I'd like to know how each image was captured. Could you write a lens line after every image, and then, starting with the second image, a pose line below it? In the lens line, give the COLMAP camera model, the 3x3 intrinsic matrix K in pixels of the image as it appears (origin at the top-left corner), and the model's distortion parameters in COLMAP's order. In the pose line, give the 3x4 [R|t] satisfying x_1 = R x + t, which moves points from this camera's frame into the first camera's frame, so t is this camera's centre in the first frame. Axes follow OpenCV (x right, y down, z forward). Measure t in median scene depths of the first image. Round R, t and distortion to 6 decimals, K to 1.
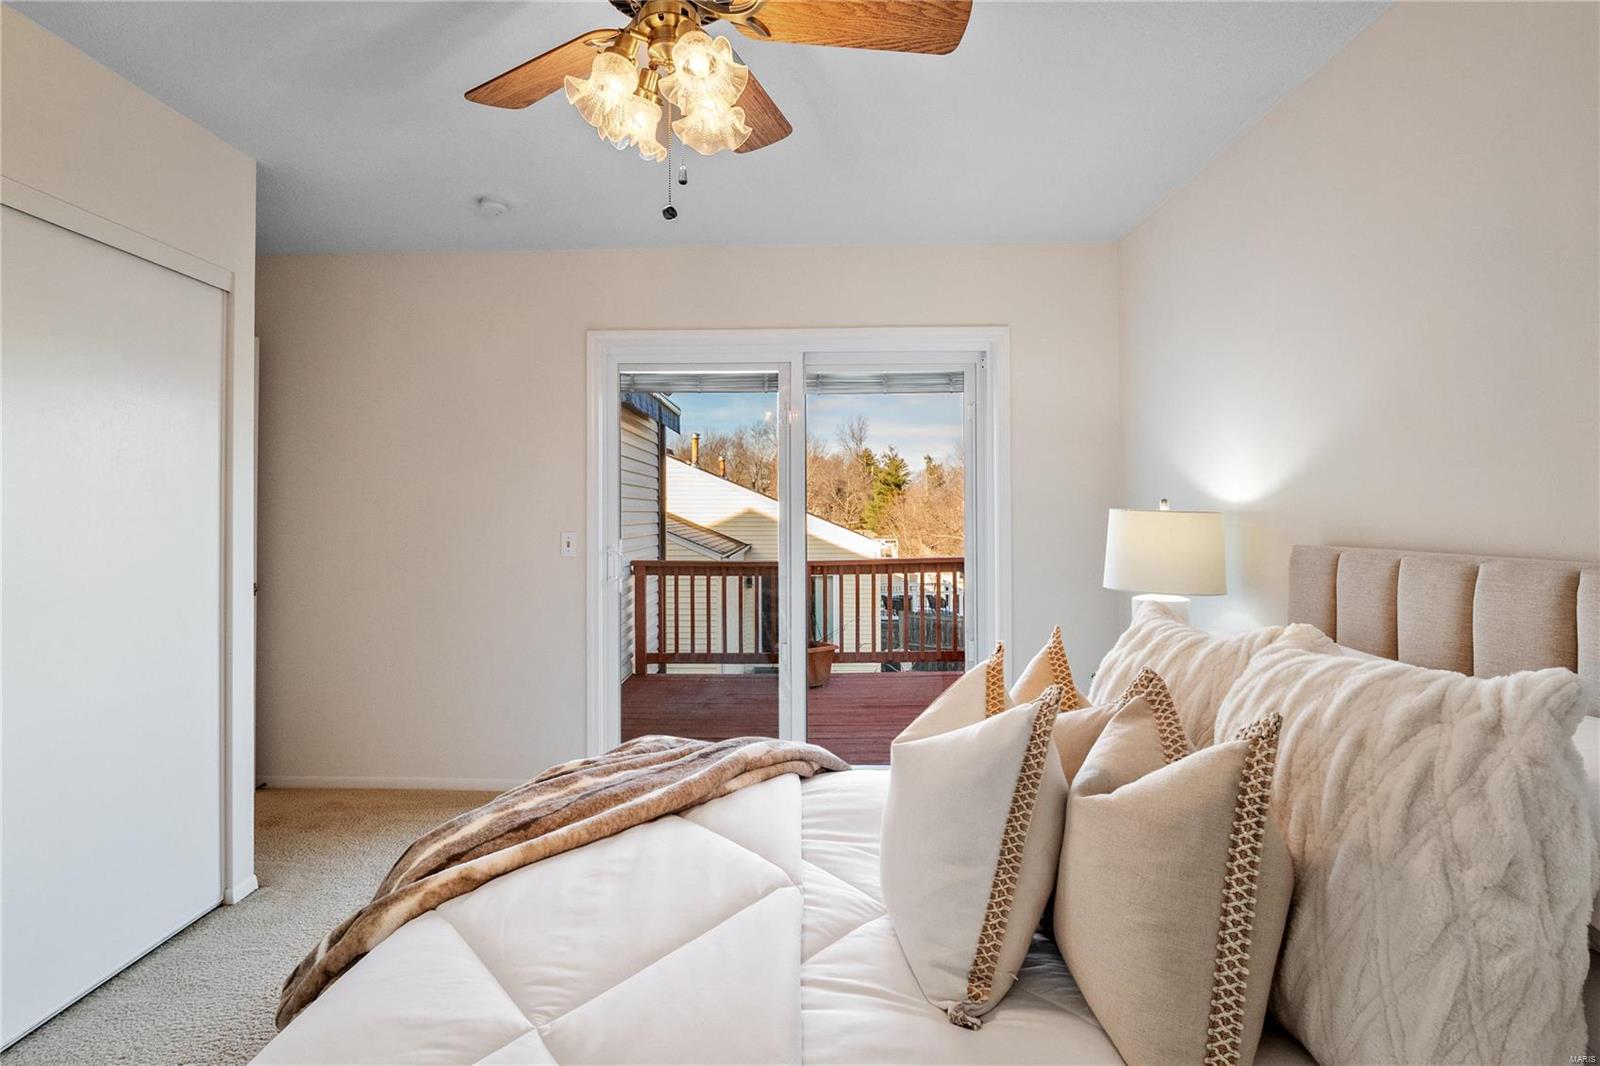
lens RADIAL K [[760.1, 0, 778.4], [0, 760.1, 508.2], [0, 0, 1]] dist [-0.009541, -0.005592]
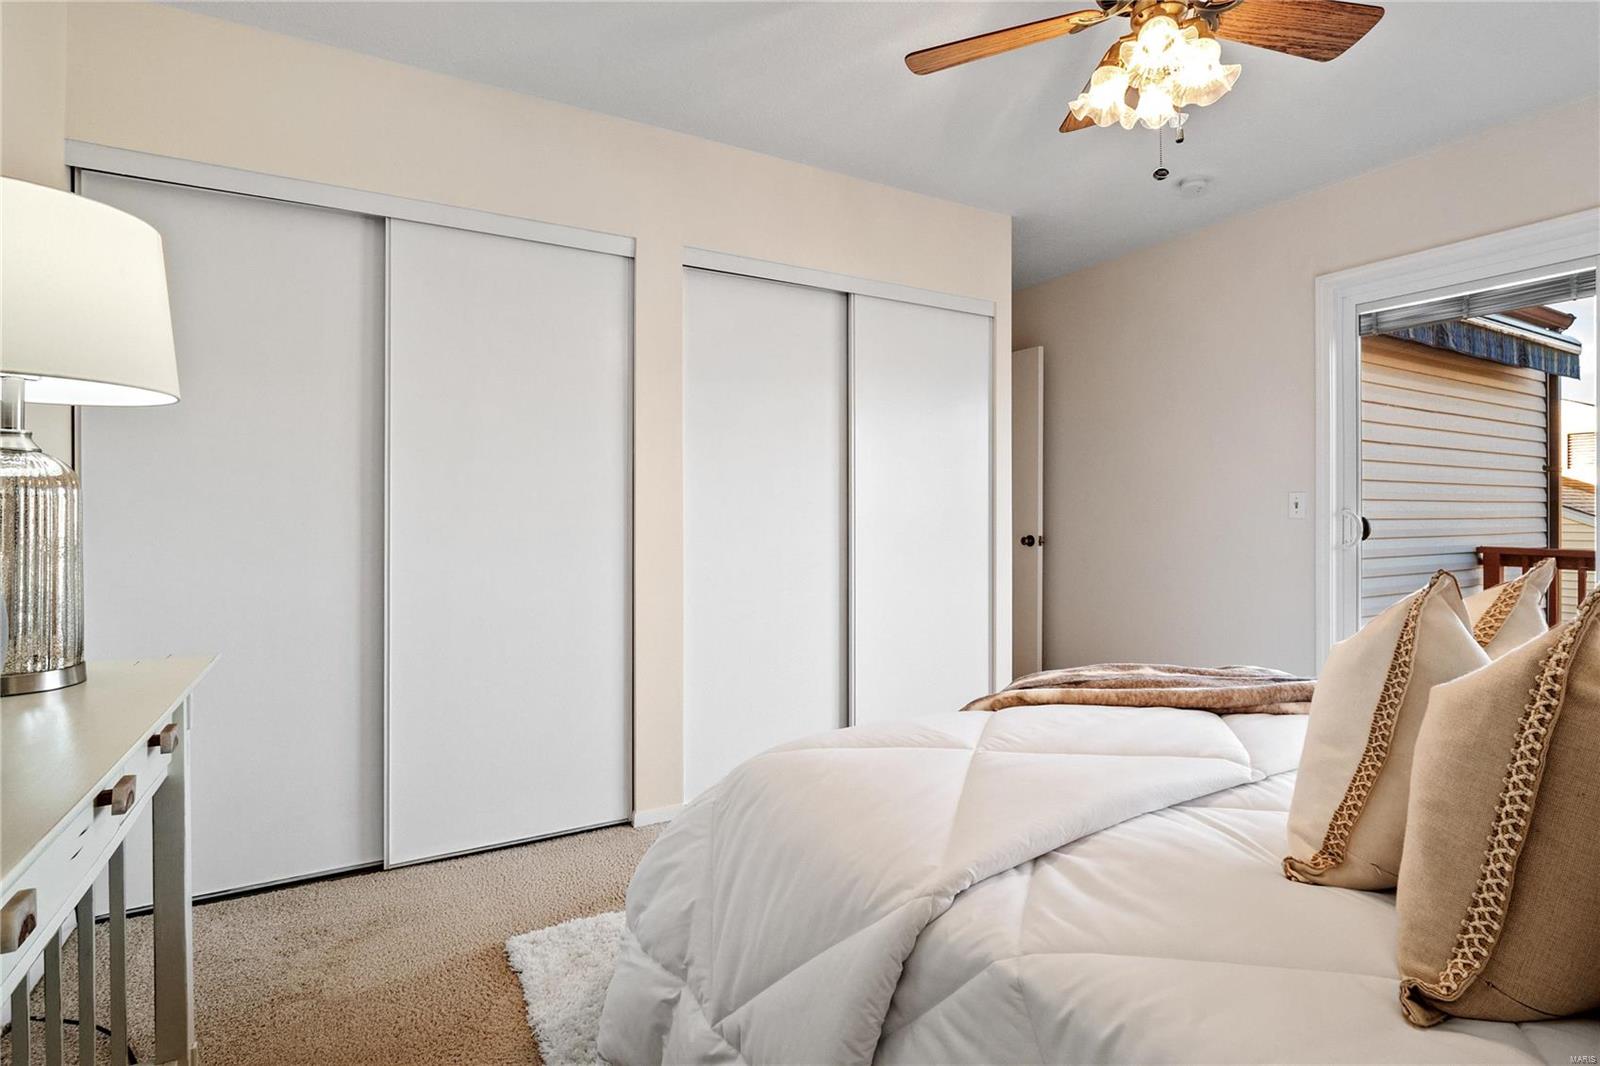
lens RADIAL K [[760.1, 0, 798.9], [0, 760.1, 526.1], [0, 0, 1]] dist [-0.009541, -0.005592]
pose [[0.514091, 0.021675, -0.857462, 0.470022], [0.003151, 0.999626, 0.027158, 0.098003], [0.857730, -0.016663, 0.513830, -0.071673]]
